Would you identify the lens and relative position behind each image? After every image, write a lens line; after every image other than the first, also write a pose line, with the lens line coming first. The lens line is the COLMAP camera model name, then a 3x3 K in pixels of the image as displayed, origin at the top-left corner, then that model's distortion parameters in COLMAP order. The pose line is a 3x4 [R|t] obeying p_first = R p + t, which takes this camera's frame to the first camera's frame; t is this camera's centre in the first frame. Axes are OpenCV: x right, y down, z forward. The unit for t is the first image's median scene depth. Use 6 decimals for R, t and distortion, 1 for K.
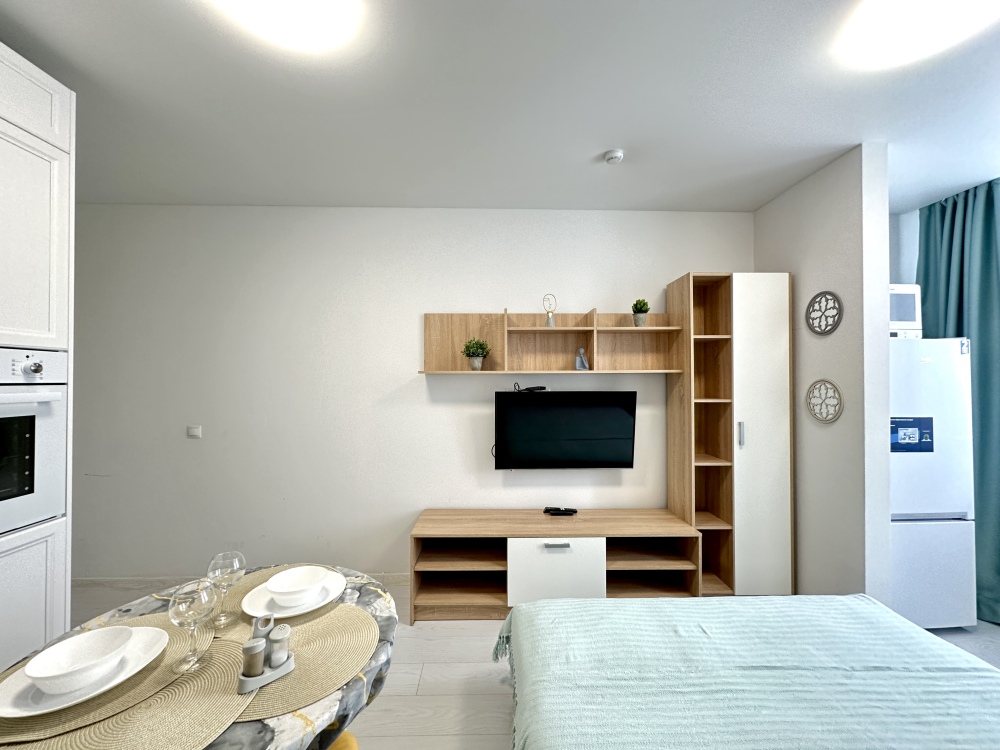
lens RADIAL K [[398.6, 0, 499.8], [0, 398.6, 375.7], [0, 0, 1]] dist [-0.001444, 0.000198]
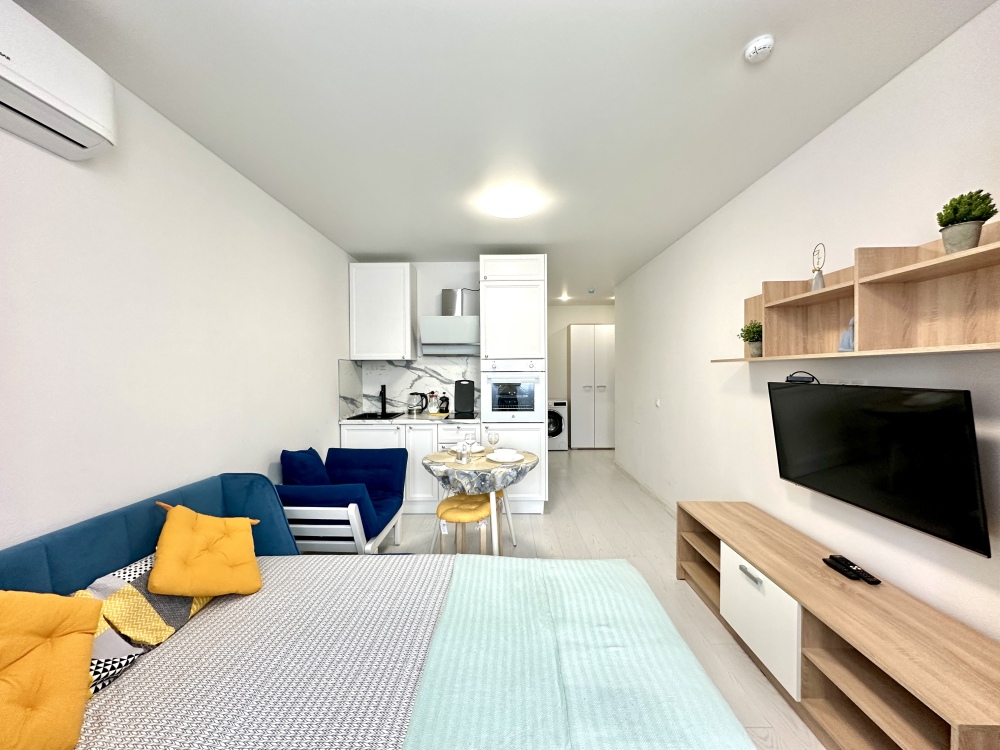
lens RADIAL K [[398.6, 0, 499.8], [0, 398.6, 375.7], [0, 0, 1]] dist [-0.001444, 0.000198]
pose [[-0.038946, 0.012798, -0.999159, 0.900017], [0.016160, 0.999795, 0.012176, 0.007405], [0.999111, -0.015672, -0.039145, 0.501929]]
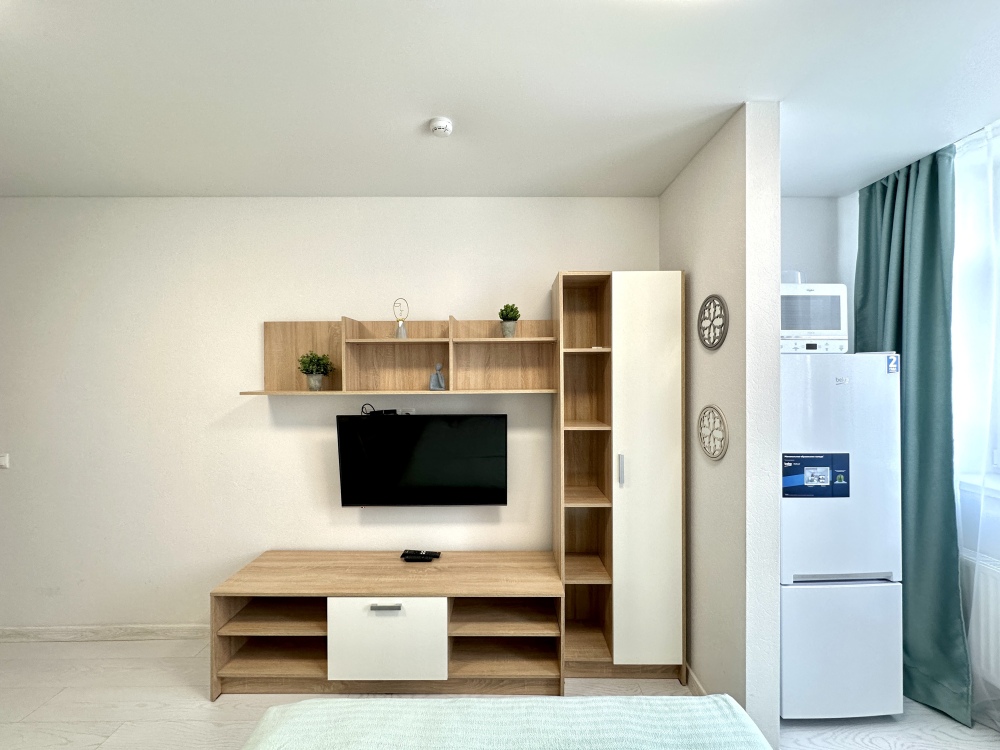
lens RADIAL K [[398.6, 0, 499.8], [0, 398.6, 375.7], [0, 0, 1]] dist [-0.001444, 0.000198]
pose [[0.999810, -0.003871, -0.019119, 0.371177], [0.004161, 0.999877, 0.015140, -0.058878], [0.019058, -0.015217, 0.999703, 0.179243]]
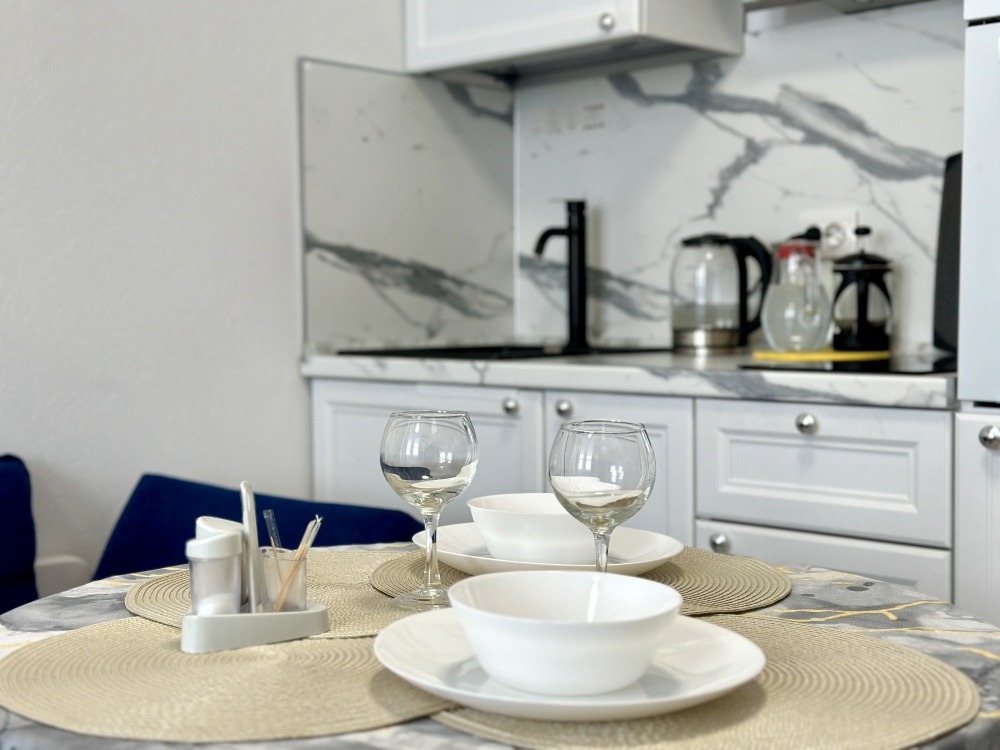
lens RADIAL K [[1424.9, 0, 500.0], [0, 1424.9, 375.0], [0, 0, 1]] dist [0.172525, -0.025144]
pose [[-0.711396, 0.039290, -0.701693, 0.062370], [0.013548, 0.999017, 0.042202, 0.159050], [0.702661, 0.020516, -0.711229, 0.747838]]
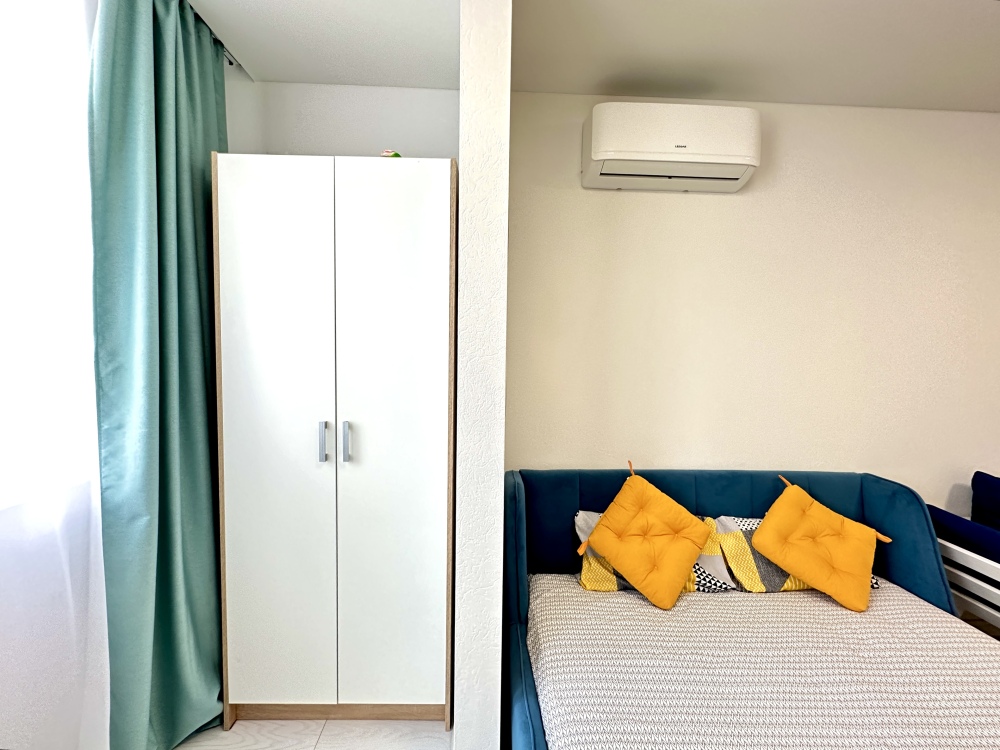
lens RADIAL K [[407.3, 0, 495.7], [0, 407.3, 376.2], [0, 0, 1]] dist [-0.001652, -0.000201]
pose [[-0.999688, -0.020883, -0.013691, 0.790208], [-0.021472, 0.998783, 0.044411, 0.012415], [0.012747, 0.044691, -0.998920, 0.643362]]
